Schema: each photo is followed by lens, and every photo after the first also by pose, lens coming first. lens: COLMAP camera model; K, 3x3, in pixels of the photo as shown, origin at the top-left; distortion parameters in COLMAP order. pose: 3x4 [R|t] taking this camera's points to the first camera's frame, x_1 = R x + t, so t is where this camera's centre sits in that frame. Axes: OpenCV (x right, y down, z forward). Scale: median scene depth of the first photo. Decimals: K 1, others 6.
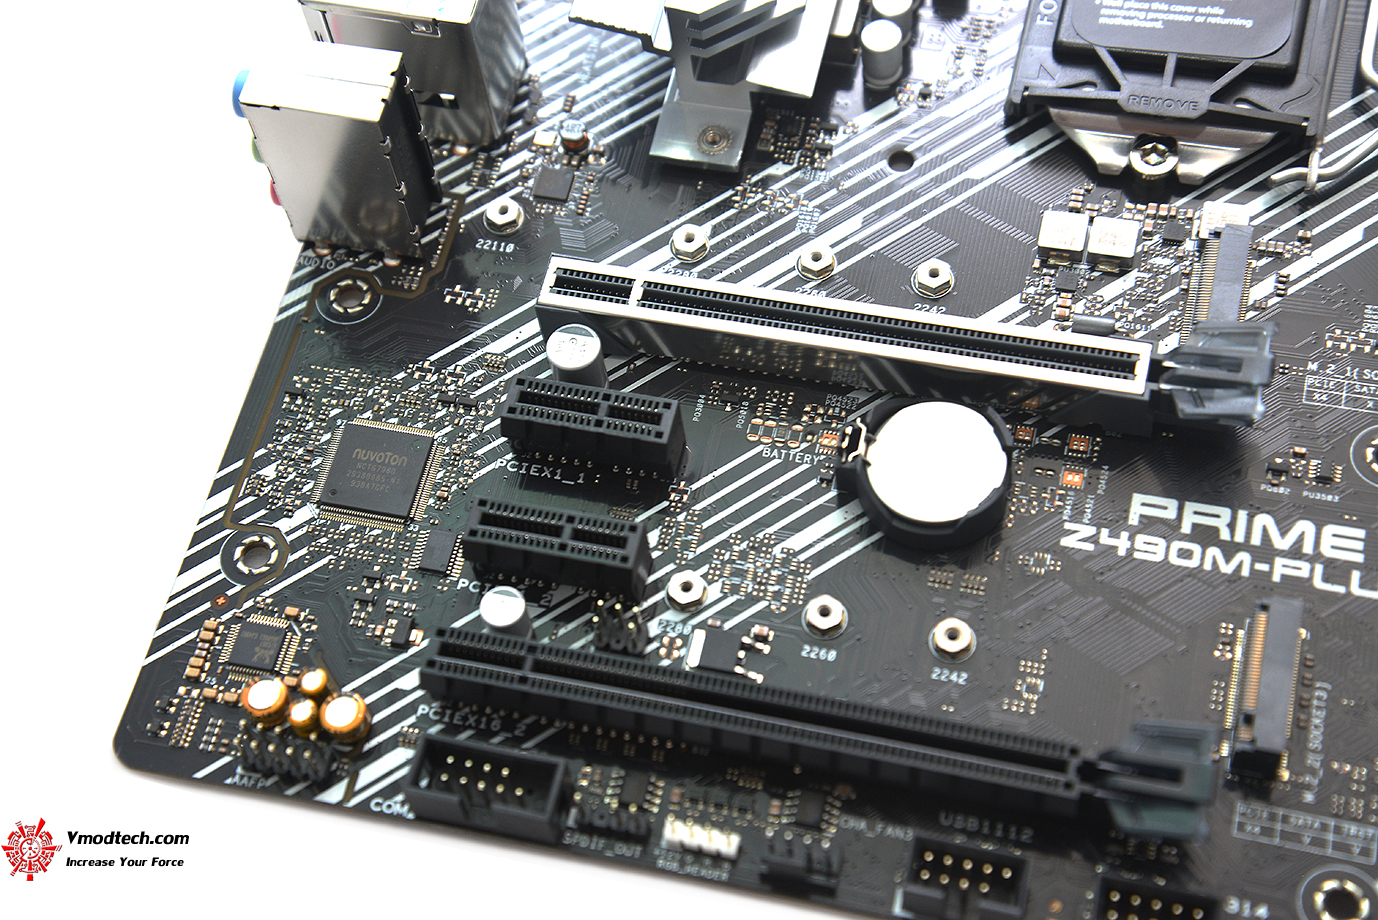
lens RADIAL K [[2333.8, 0, 665.1], [0, 2333.8, 465.7], [0, 0, 1]] dist [0.254866, 0.000000]
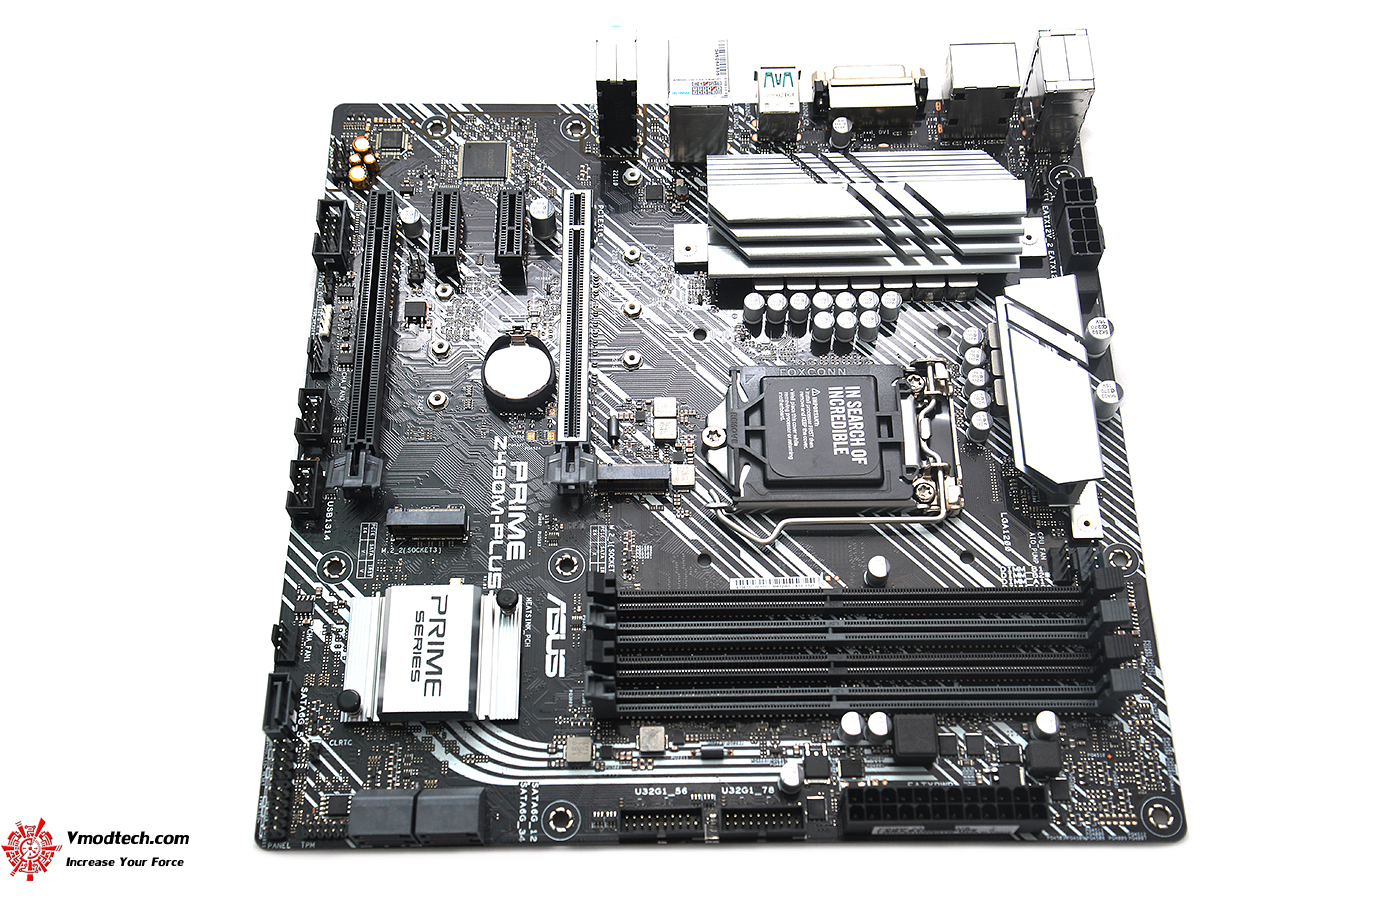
lens RADIAL K [[1530.1, 0, 674.6], [0, 1530.1, 457.3], [0, 0, 1]] dist [0.075595, 0.000000]
pose [[0.245851, 0.909072, -0.336372, 0.681916], [-0.860194, 0.364574, 0.356584, -0.583858], [0.446793, 0.201679, 0.871609, -0.122566]]
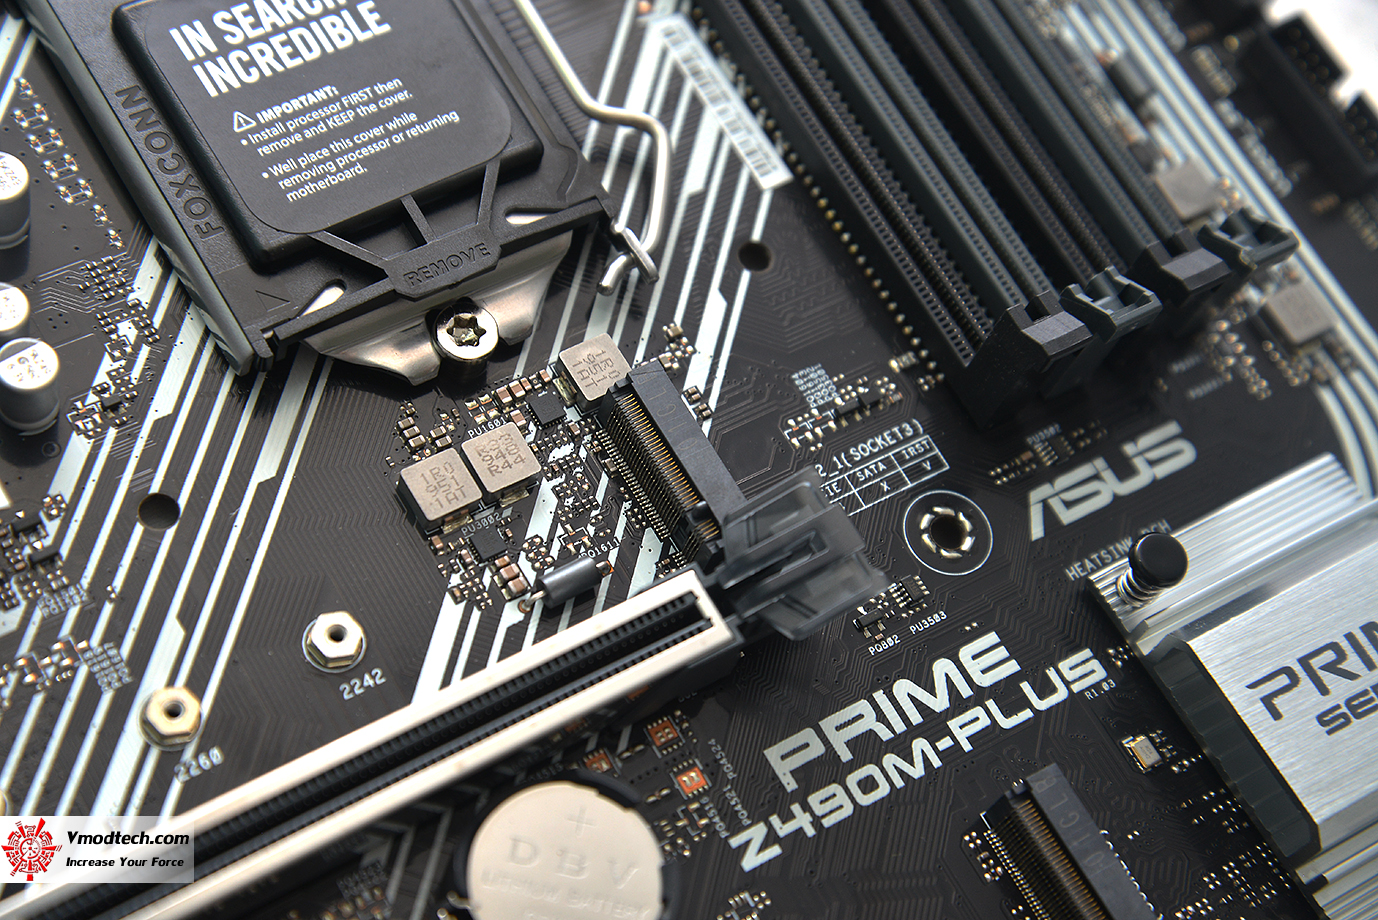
lens RADIAL K [[2600.4, 0, 681.1], [0, 2600.4, 454.2], [0, 0, 1]] dist [0.299522, 0.000000]
pose [[0.659493, -0.515980, 0.546657, -0.217795], [0.468416, 0.850848, 0.238000, -0.274469], [-0.587925, 0.099103, 0.802822, 0.348151]]
